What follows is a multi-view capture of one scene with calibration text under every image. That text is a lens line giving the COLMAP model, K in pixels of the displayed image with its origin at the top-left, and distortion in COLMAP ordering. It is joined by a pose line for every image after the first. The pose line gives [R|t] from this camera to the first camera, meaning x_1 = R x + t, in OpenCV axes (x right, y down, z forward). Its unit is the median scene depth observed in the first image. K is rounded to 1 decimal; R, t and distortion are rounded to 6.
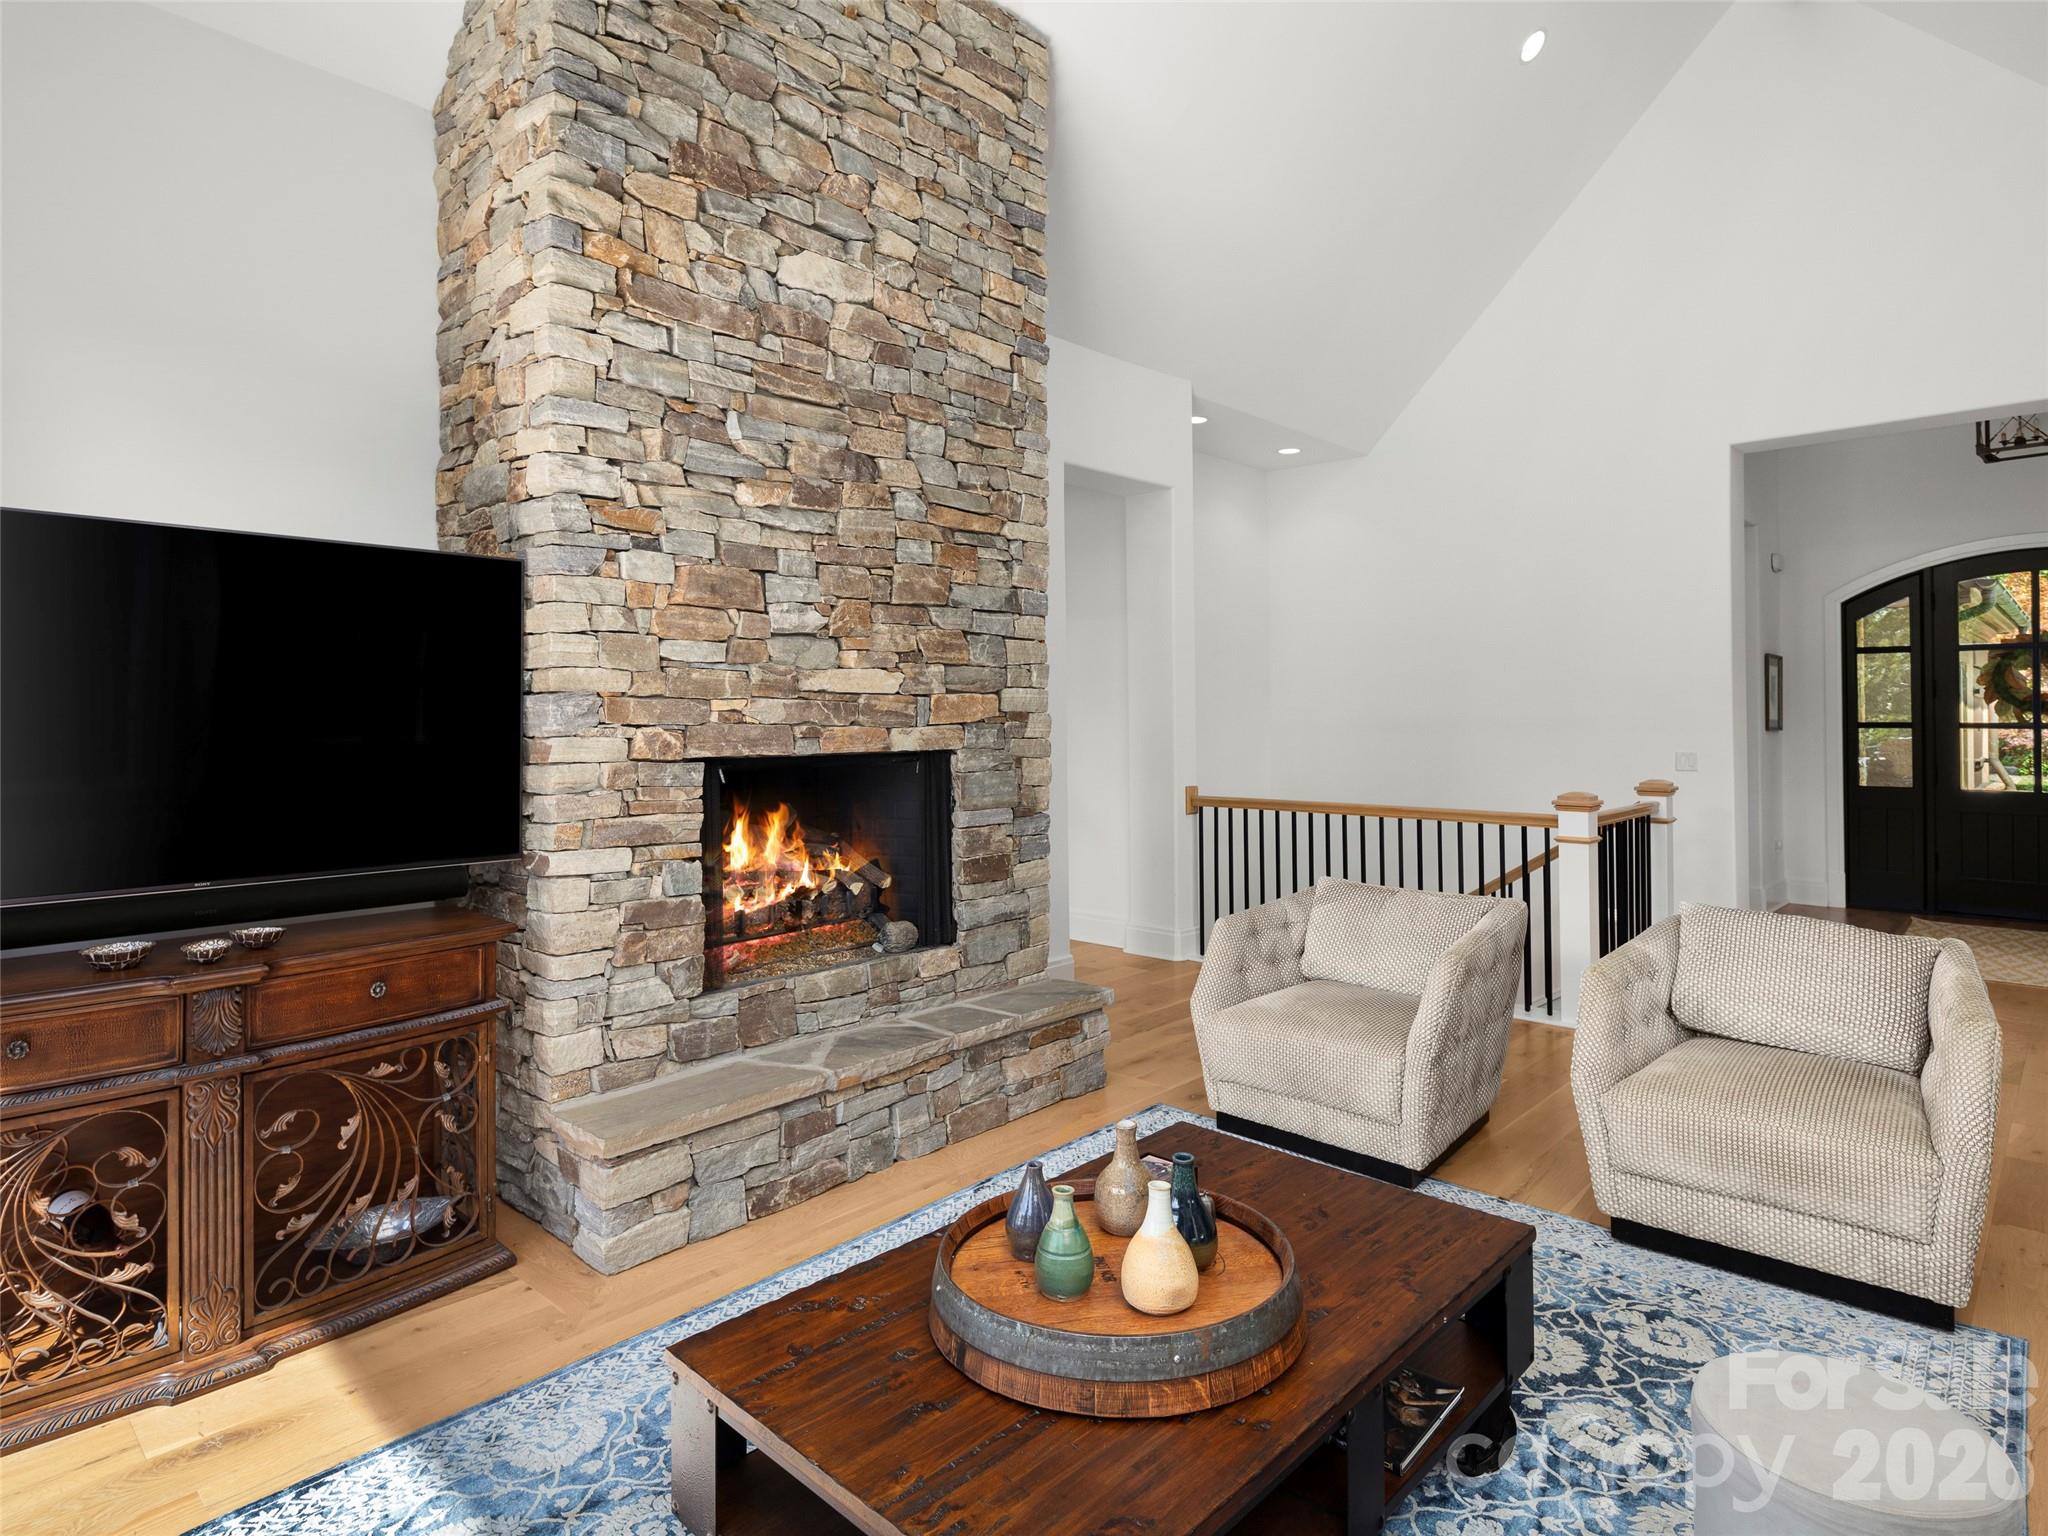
lens RADIAL K [[1119.0, 0, 1040.2], [0, 1119.0, 702.3], [0, 0, 1]] dist [0.003446, -0.004752]
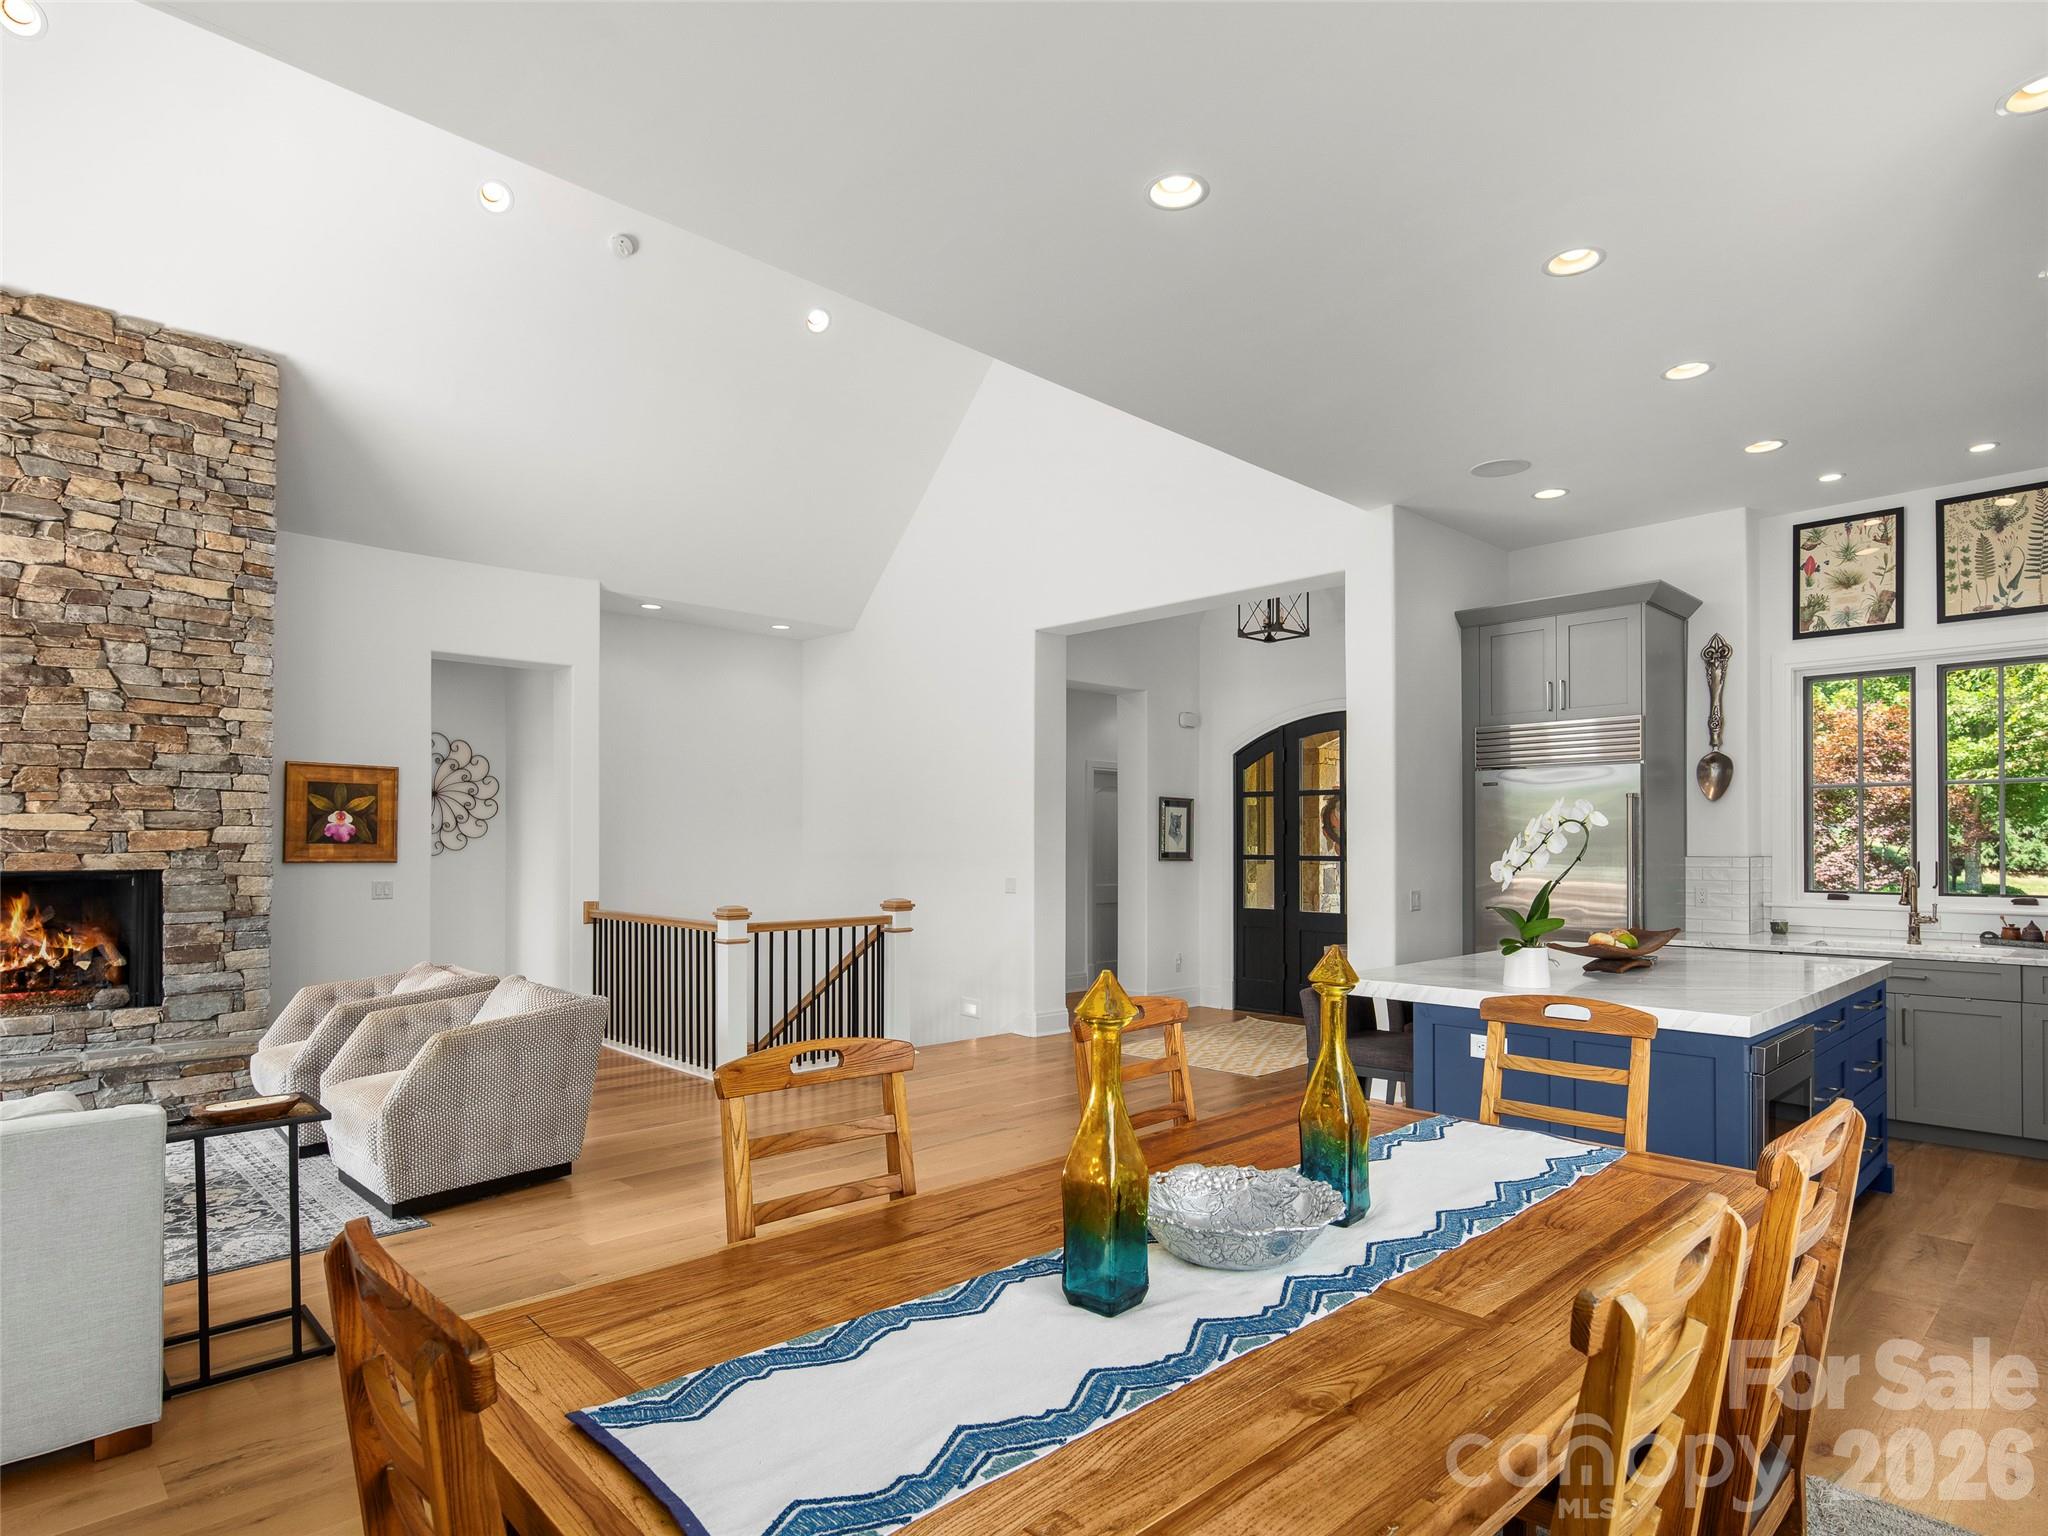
lens RADIAL K [[1119.0, 0, 1050.7], [0, 1119.0, 835.4], [0, 0, 1]] dist [0.003446, -0.004752]
pose [[0.998920, 0.003819, -0.046298, 1.208963], [-0.003698, 0.999990, 0.002702, -0.009953], [0.046308, -0.002528, 0.998924, -0.400203]]
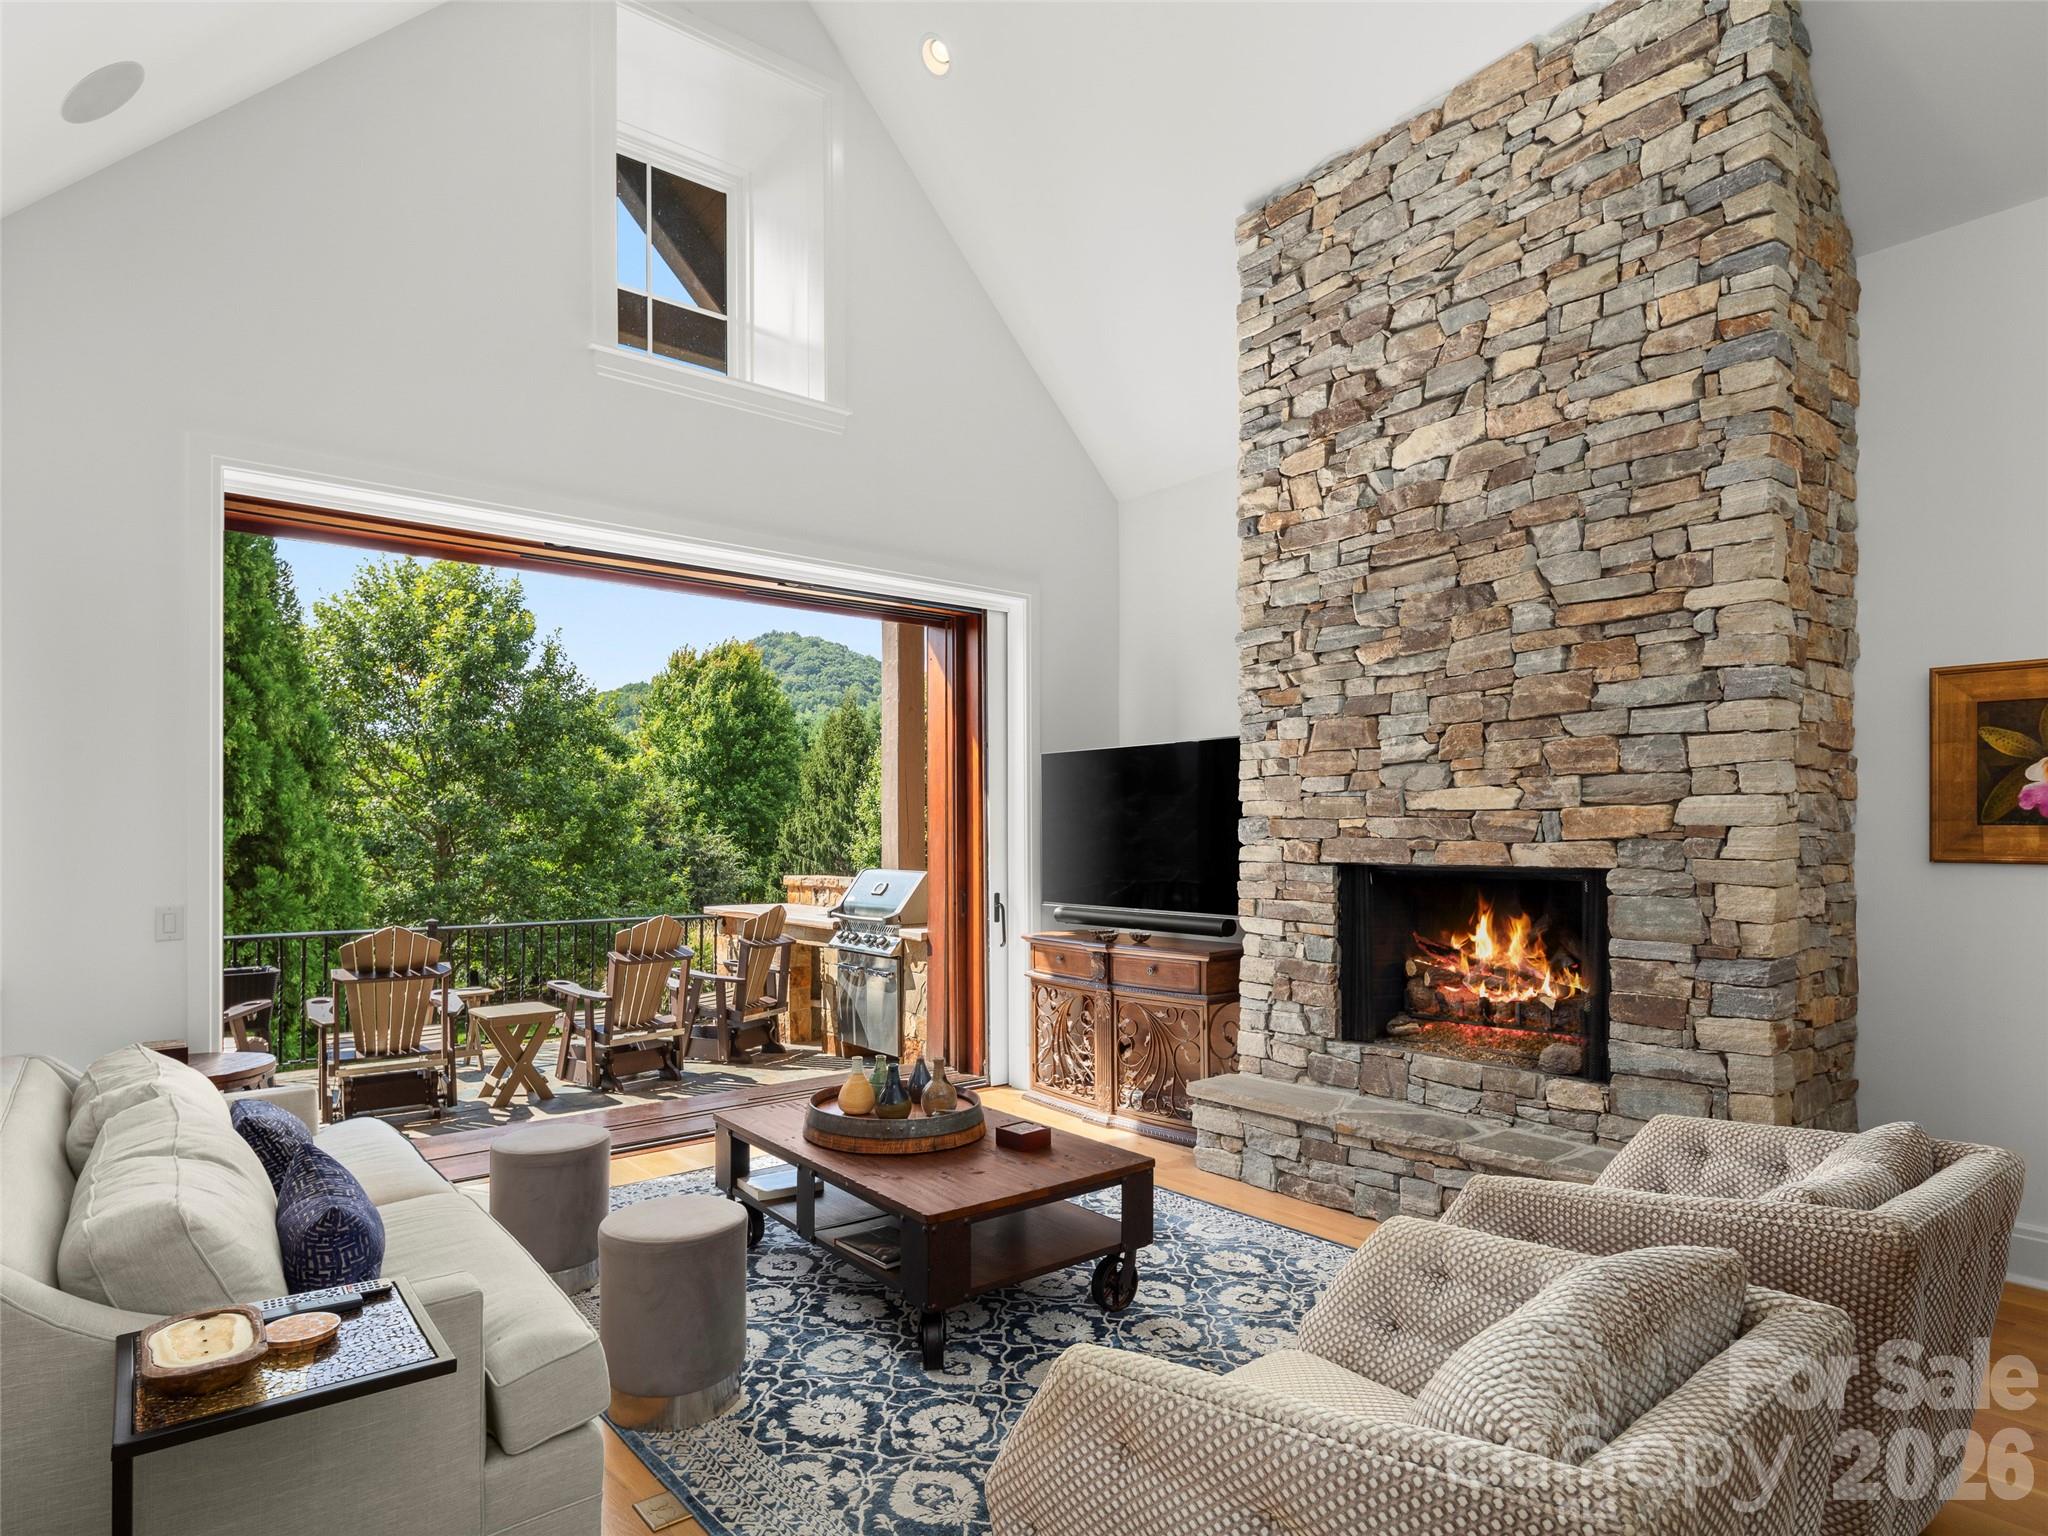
lens RADIAL K [[1119.0, 0, 980.6], [0, 1119.0, 830.3], [0, 0, 1]] dist [0.003446, -0.004752]
pose [[-0.161261, -0.001031, -0.986911, 0.957911], [0.014945, 0.999882, -0.003486, 0.007812], [0.986799, -0.015312, -0.161227, 0.701024]]
